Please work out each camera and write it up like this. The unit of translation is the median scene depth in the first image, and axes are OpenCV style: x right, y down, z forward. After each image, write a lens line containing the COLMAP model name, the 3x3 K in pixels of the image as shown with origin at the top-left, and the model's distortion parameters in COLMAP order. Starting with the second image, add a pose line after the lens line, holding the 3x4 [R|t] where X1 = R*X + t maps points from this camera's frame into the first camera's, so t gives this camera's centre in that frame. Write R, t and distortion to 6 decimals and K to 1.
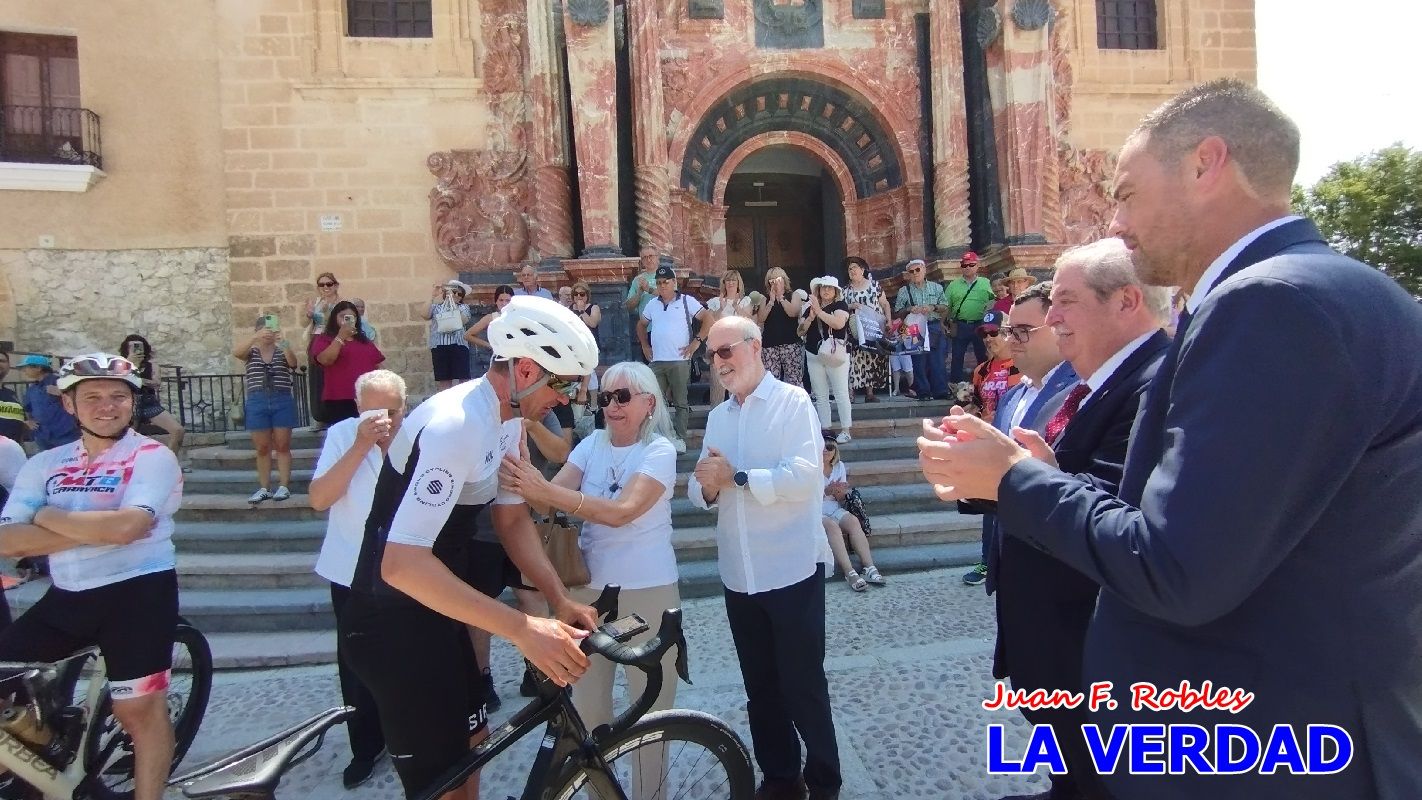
lens RADIAL K [[667.6, 0, 721.9], [0, 667.6, 412.5], [0, 0, 1]] dist [-0.005687, 0.002514]
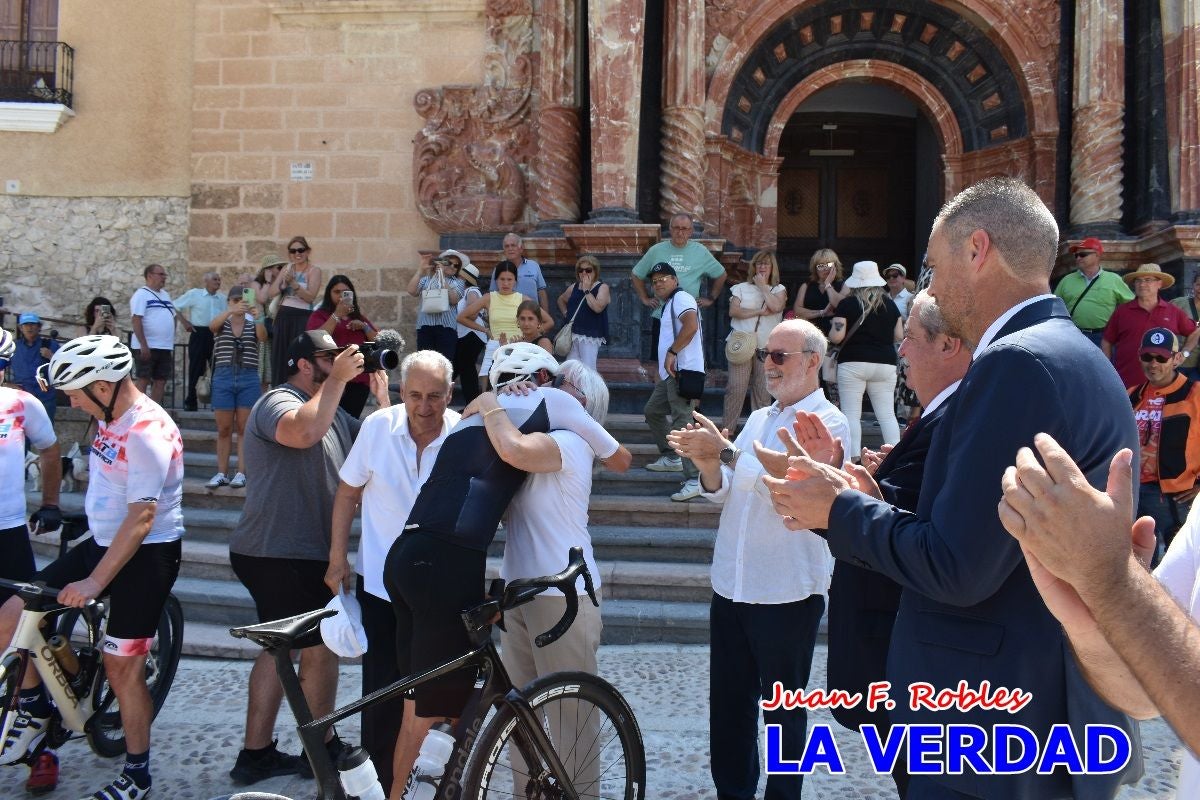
lens RADIAL K [[922.9, 0, 602.9], [0, 922.9, 408.8], [0, 0, 1]] dist [-0.024430, 0.018649]
pose [[0.980497, 0.068386, -0.184250, 0.023935], [-0.071497, 0.997388, -0.010287, 0.000657], [0.183065, 0.023260, 0.982826, -0.068946]]
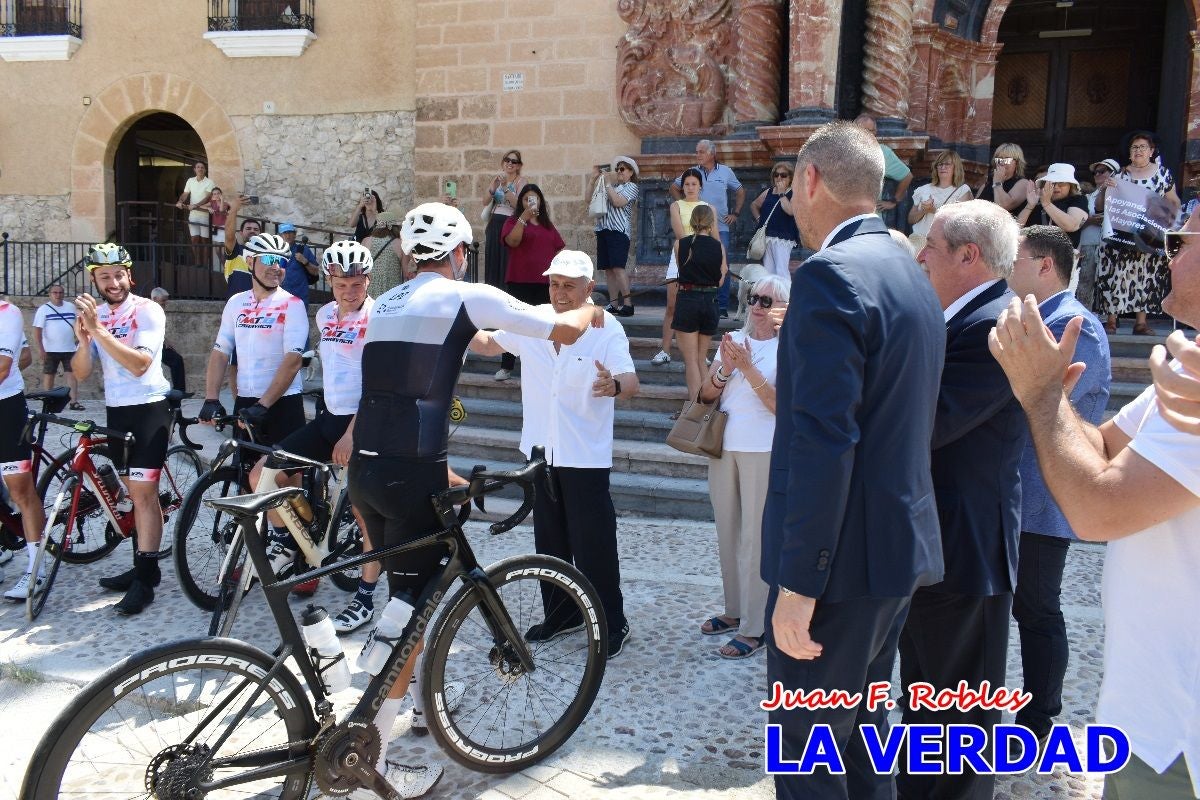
lens RADIAL K [[922.9, 0, 604.3], [0, 922.9, 414.1], [0, 0, 1]] dist [-0.024430, 0.018649]
pose [[0.912113, 0.121767, -0.391436, 0.061128], [-0.081241, 0.989620, 0.118543, -0.000053], [0.401807, -0.076324, 0.912538, -0.108632]]
